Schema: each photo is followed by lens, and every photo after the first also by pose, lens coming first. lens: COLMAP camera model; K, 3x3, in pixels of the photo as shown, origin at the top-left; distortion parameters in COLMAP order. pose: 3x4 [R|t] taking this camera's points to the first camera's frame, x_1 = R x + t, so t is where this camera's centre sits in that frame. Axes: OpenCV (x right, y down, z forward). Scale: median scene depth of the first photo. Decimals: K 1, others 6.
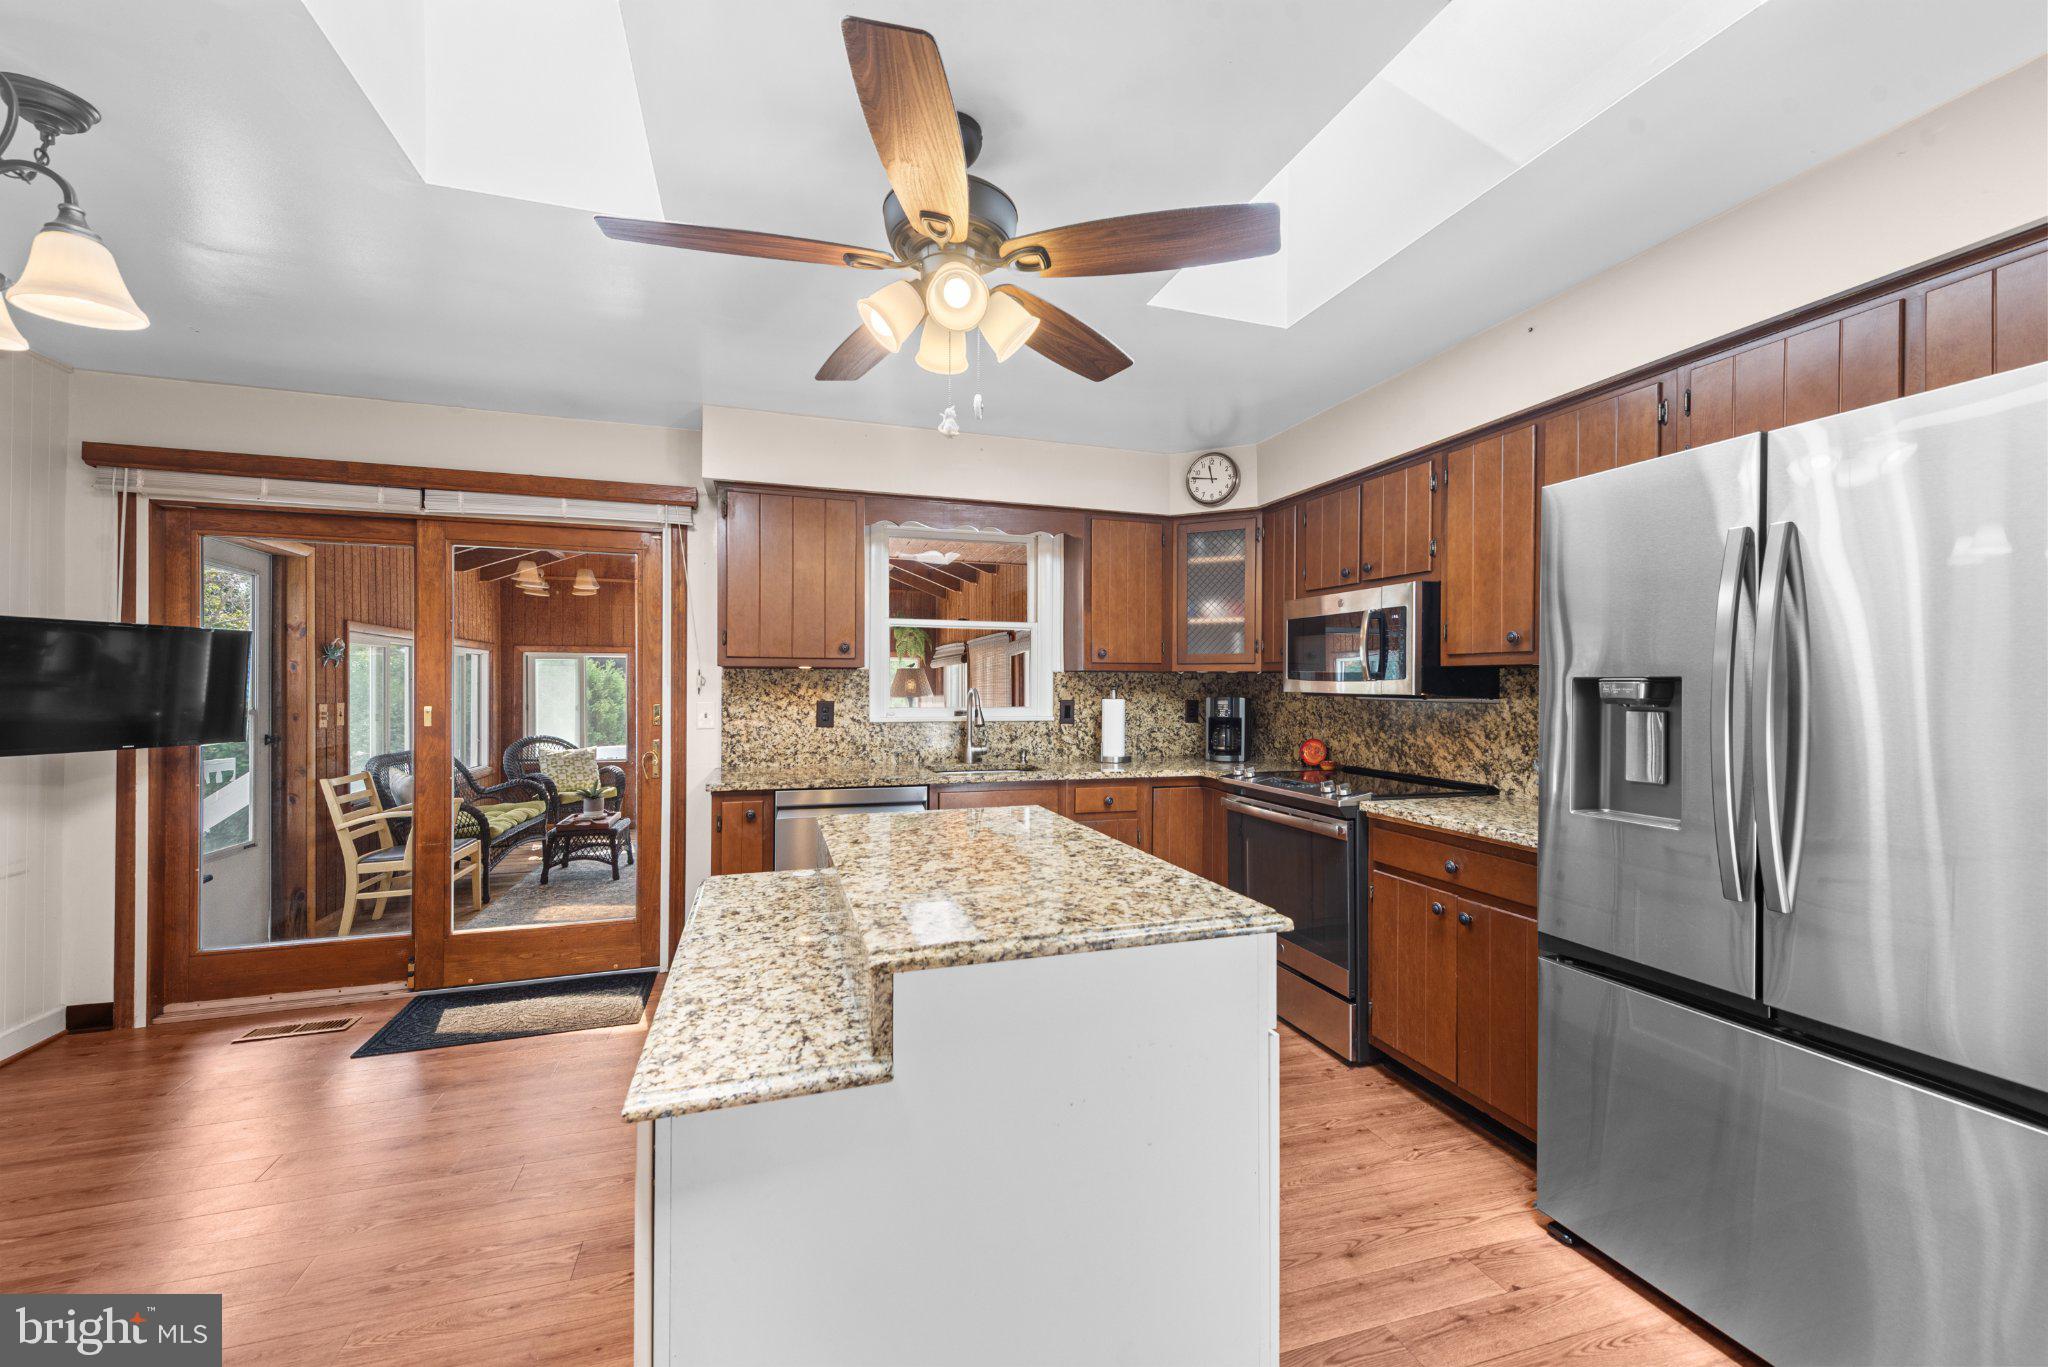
lens RADIAL K [[809.0, 0, 1023.9], [0, 809.0, 686.8], [0, 0, 1]] dist [-0.002063, -0.001579]
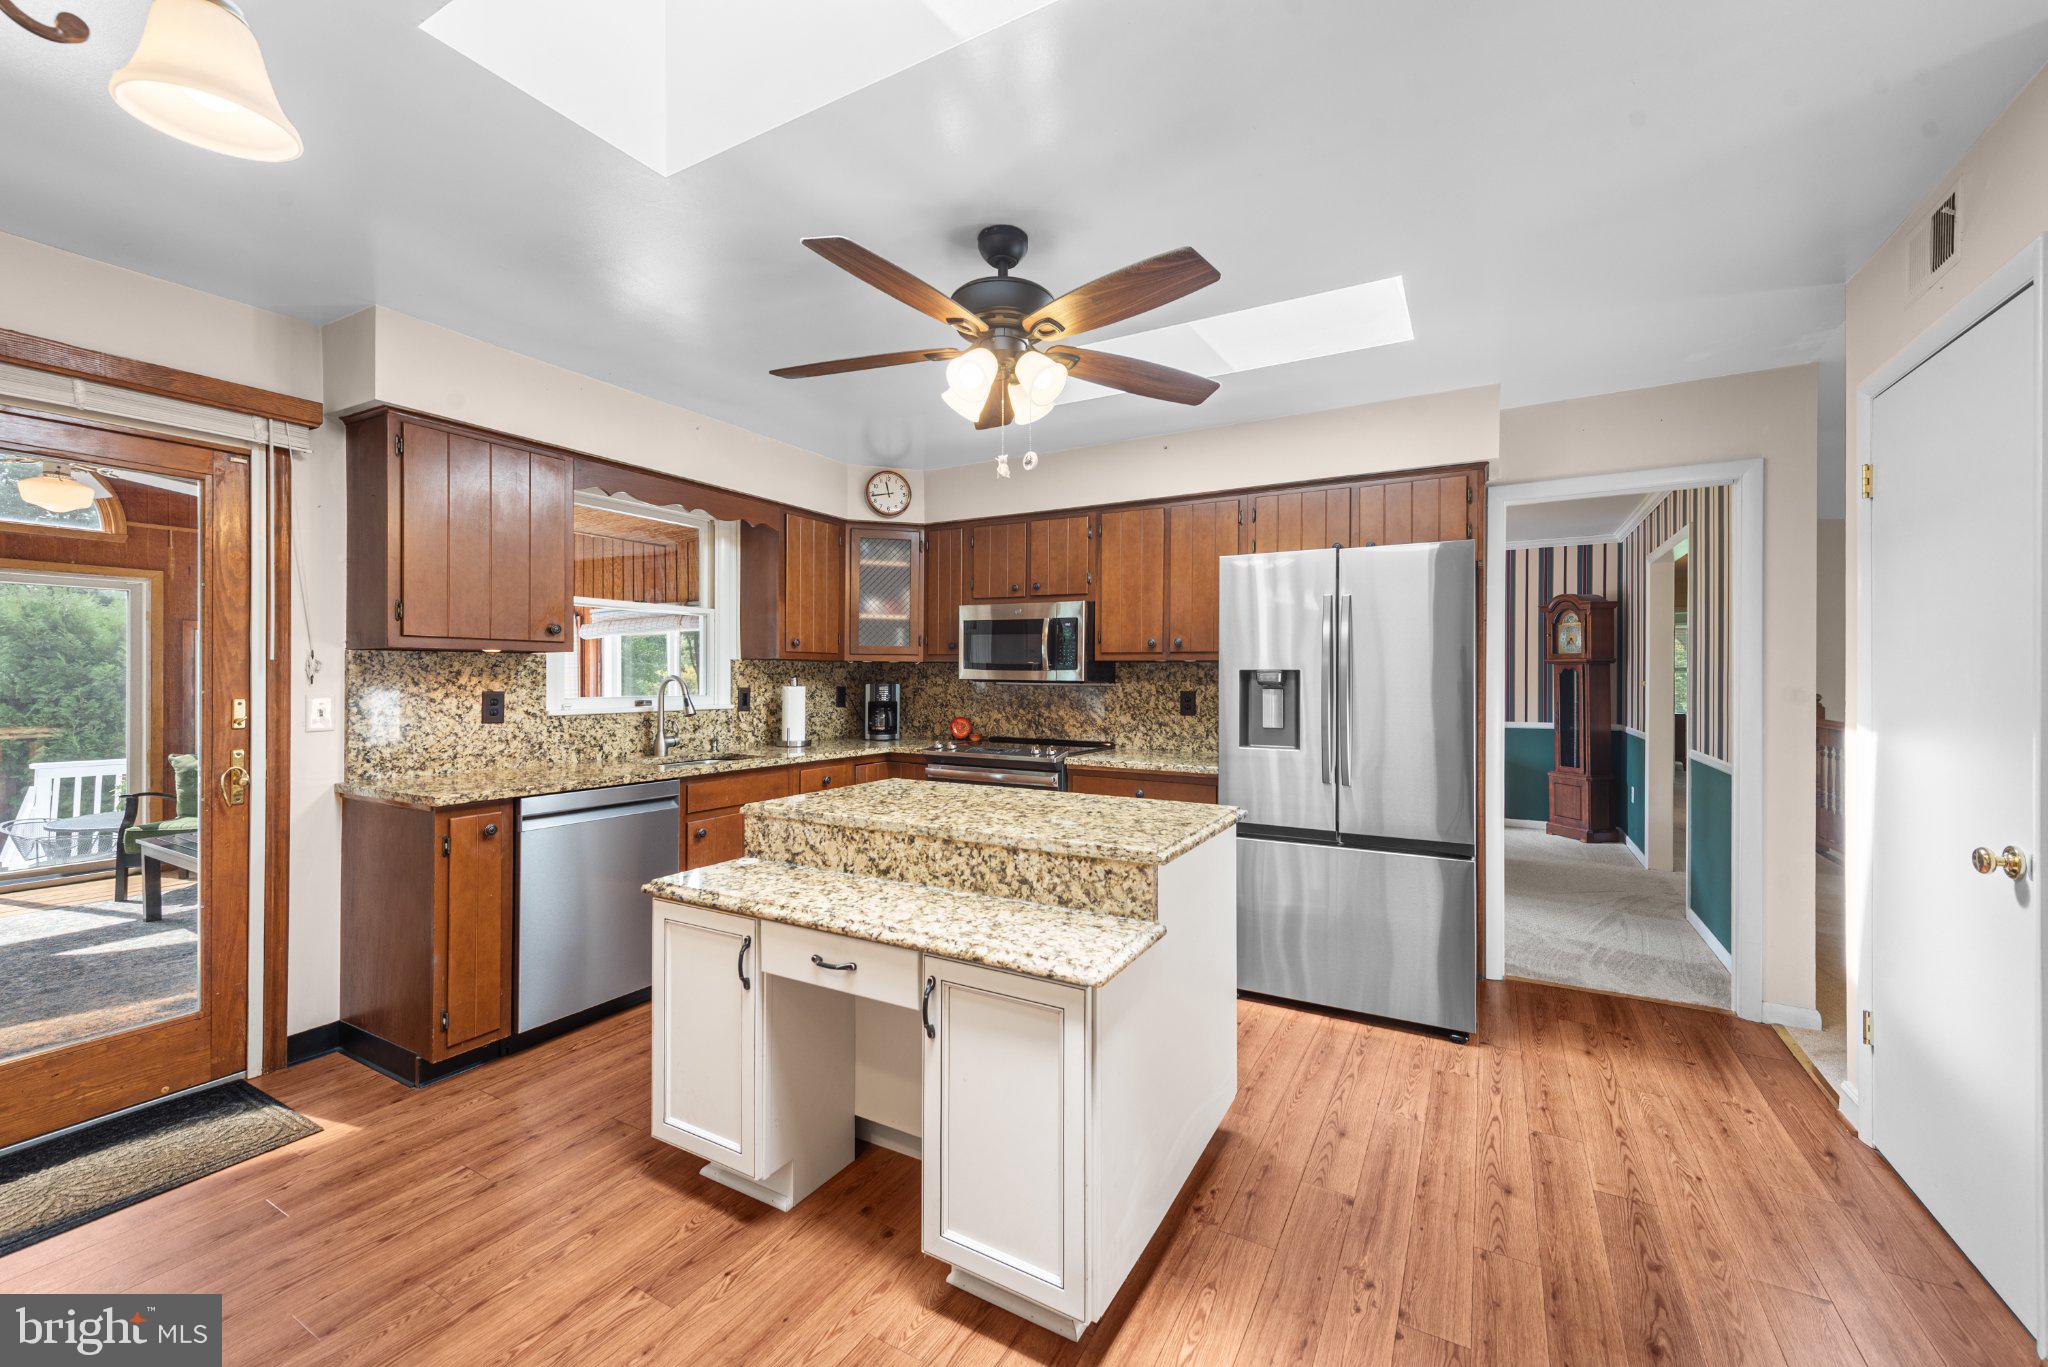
lens RADIAL K [[809.0, 0, 1035.2], [0, 809.0, 678.2], [0, 0, 1]] dist [-0.002063, -0.001579]
pose [[0.729173, -0.001730, 0.684328, -0.413781], [-0.000617, 0.999995, 0.003186, 0.001026], [-0.684330, -0.002745, 0.729168, 0.018137]]
